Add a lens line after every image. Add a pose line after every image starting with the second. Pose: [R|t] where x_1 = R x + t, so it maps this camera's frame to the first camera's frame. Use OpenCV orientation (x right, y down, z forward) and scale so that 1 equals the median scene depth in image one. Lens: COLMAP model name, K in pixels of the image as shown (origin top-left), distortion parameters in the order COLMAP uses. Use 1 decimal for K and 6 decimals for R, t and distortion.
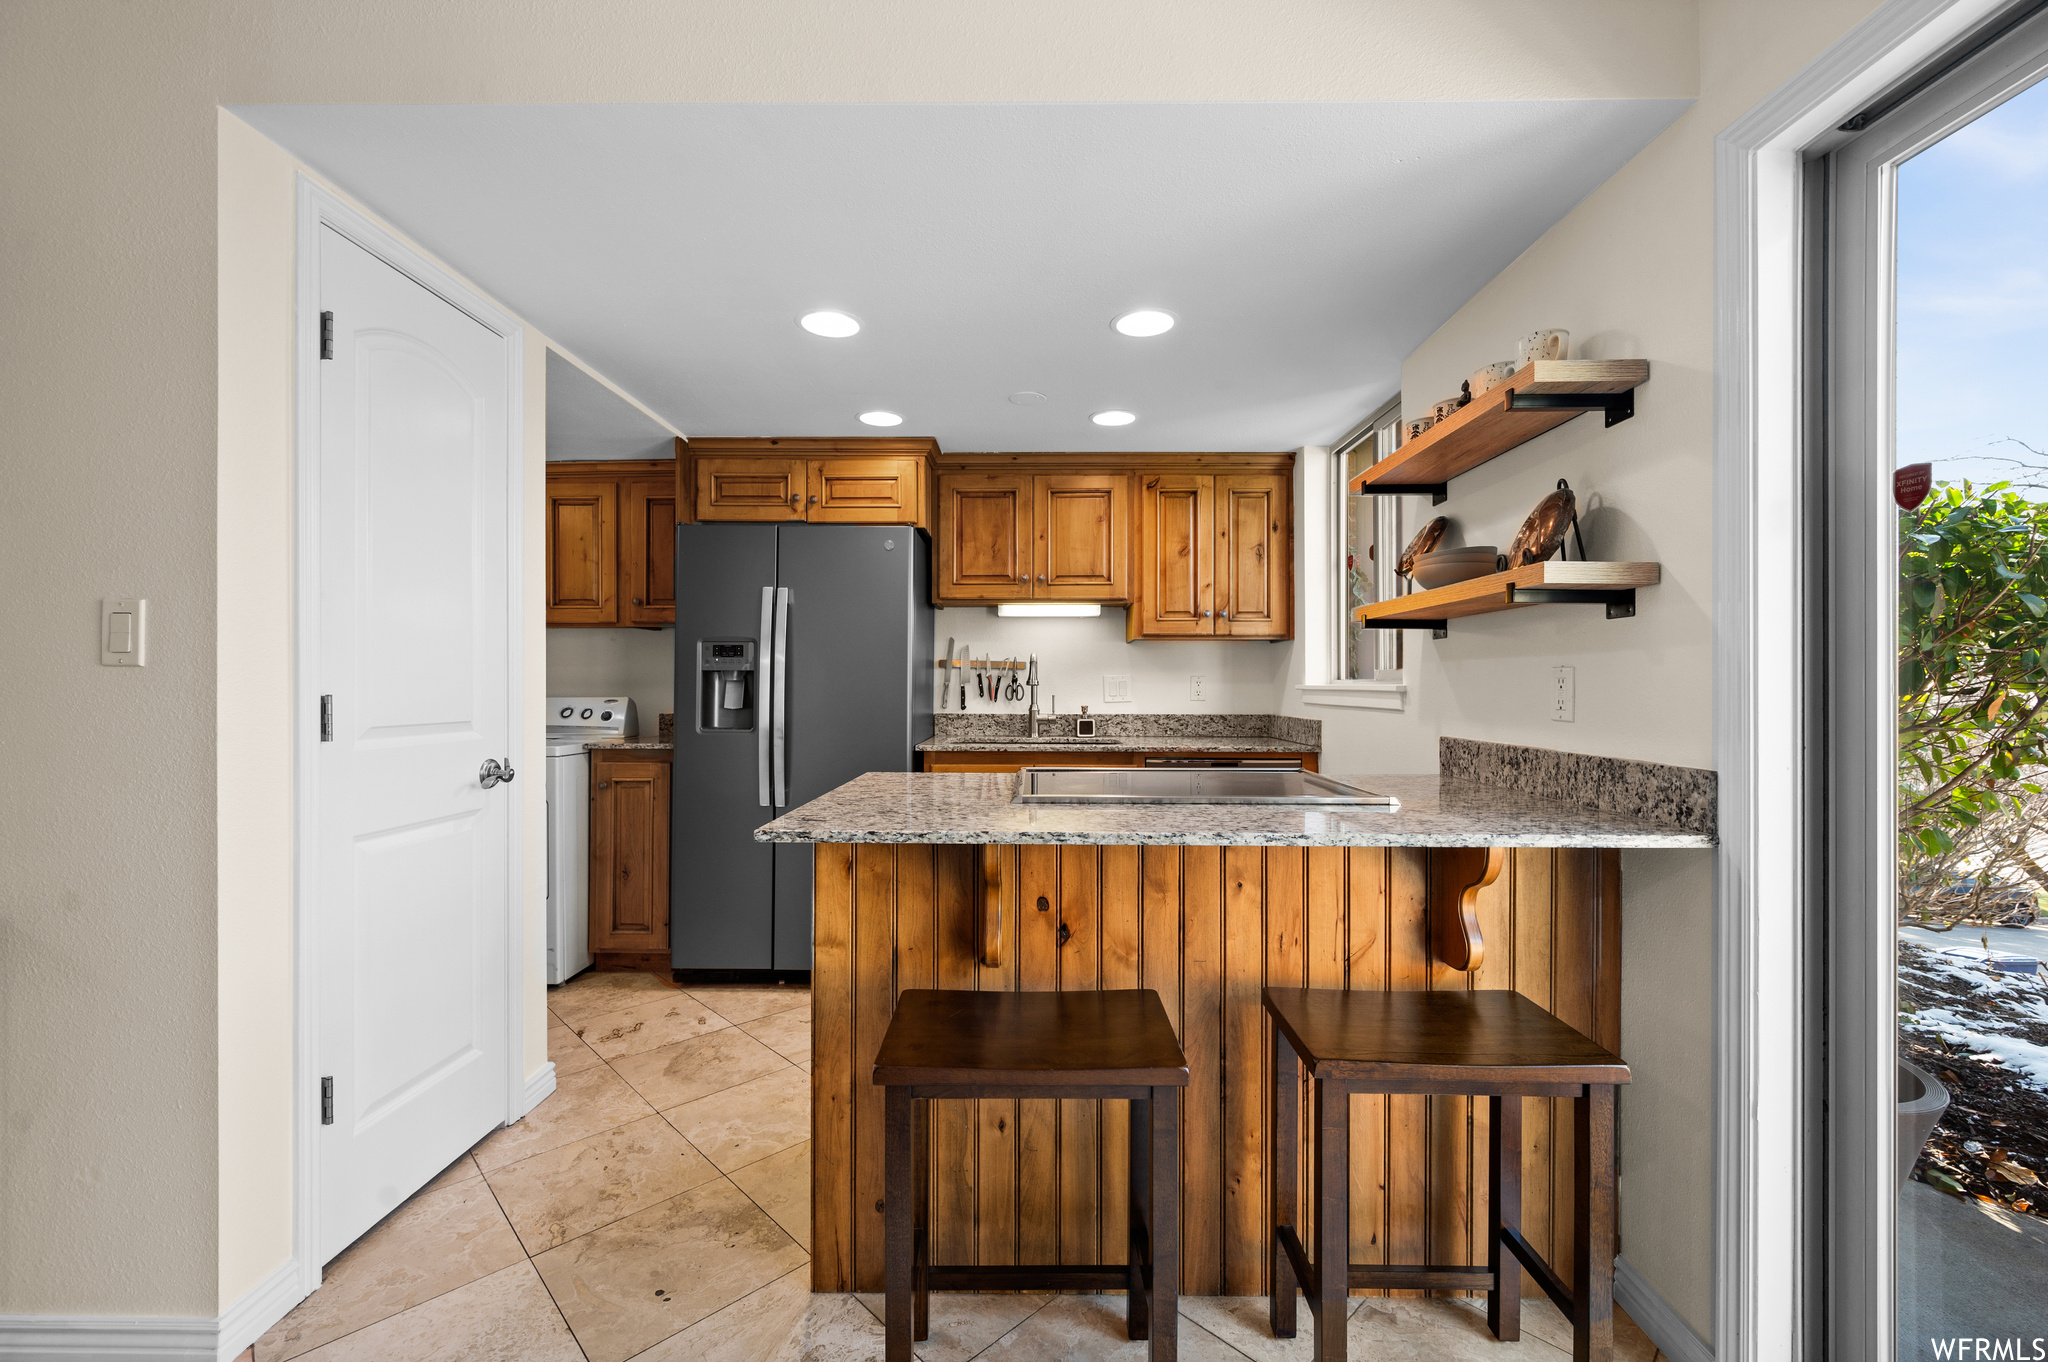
lens RADIAL K [[855.7, 0, 1024.0], [0, 855.7, 681.0], [0, 0, 1]] dist [-0.001829, 0.000469]
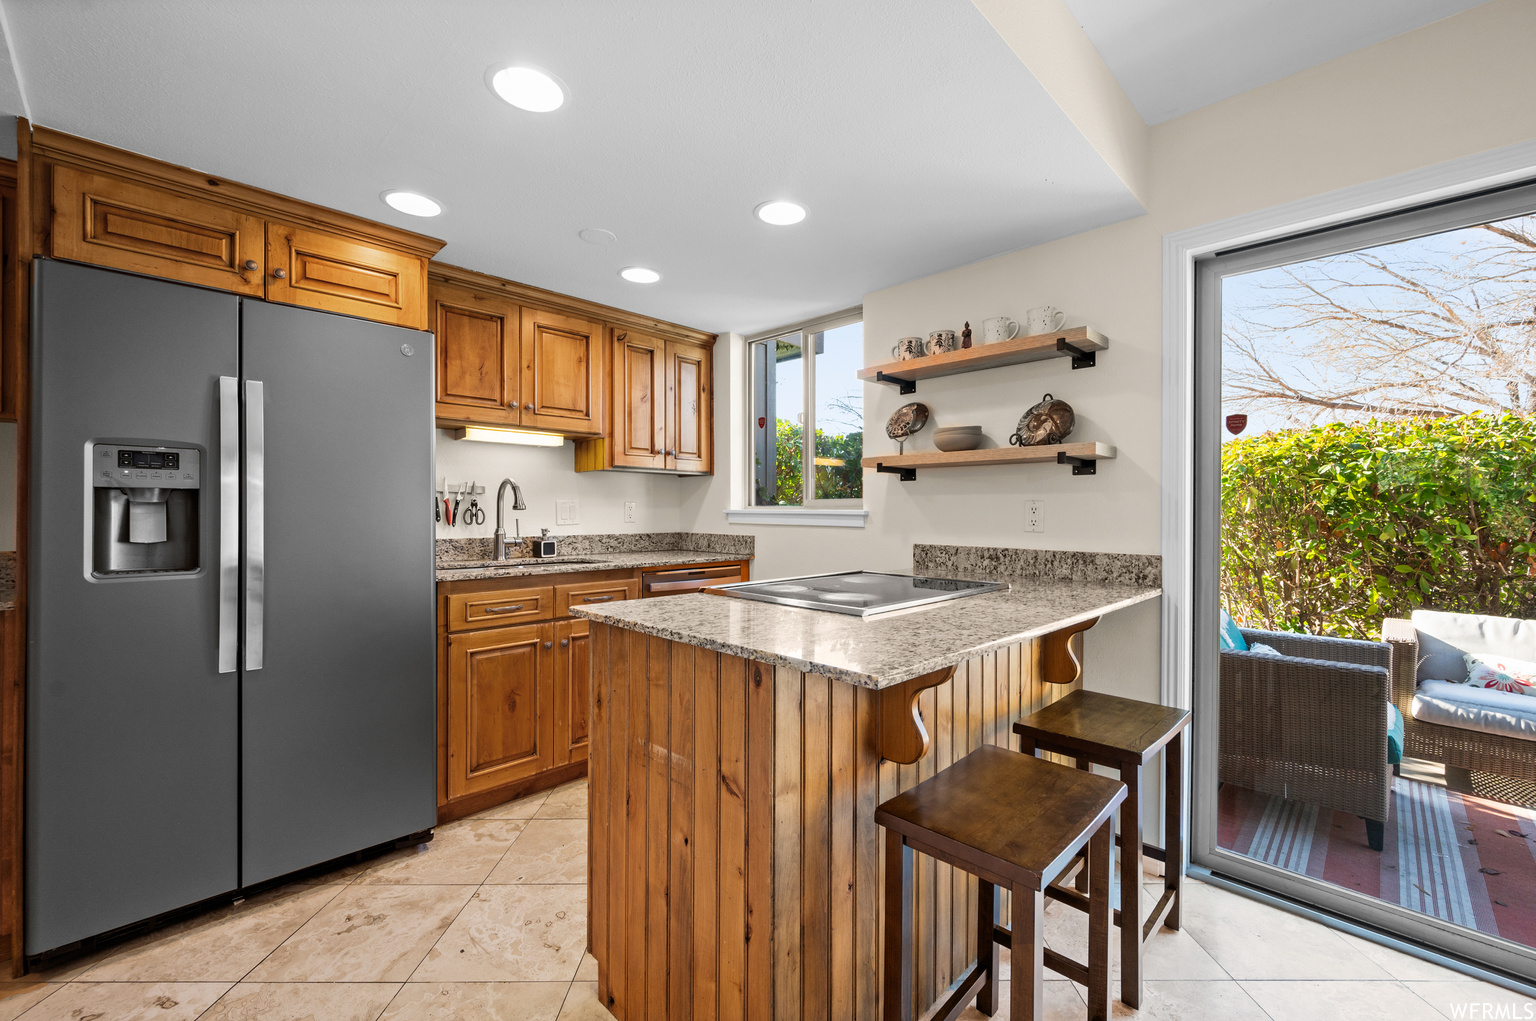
lens RADIAL K [[641.8, 0, 768.0], [0, 641.8, 510.5], [0, 0, 1]] dist [-0.001829, 0.000469]
pose [[0.682805, -0.000144, 0.730601, -0.368264], [-0.006594, 0.999958, 0.006360, -0.001007], [-0.730571, -0.009160, 0.682775, 0.266030]]
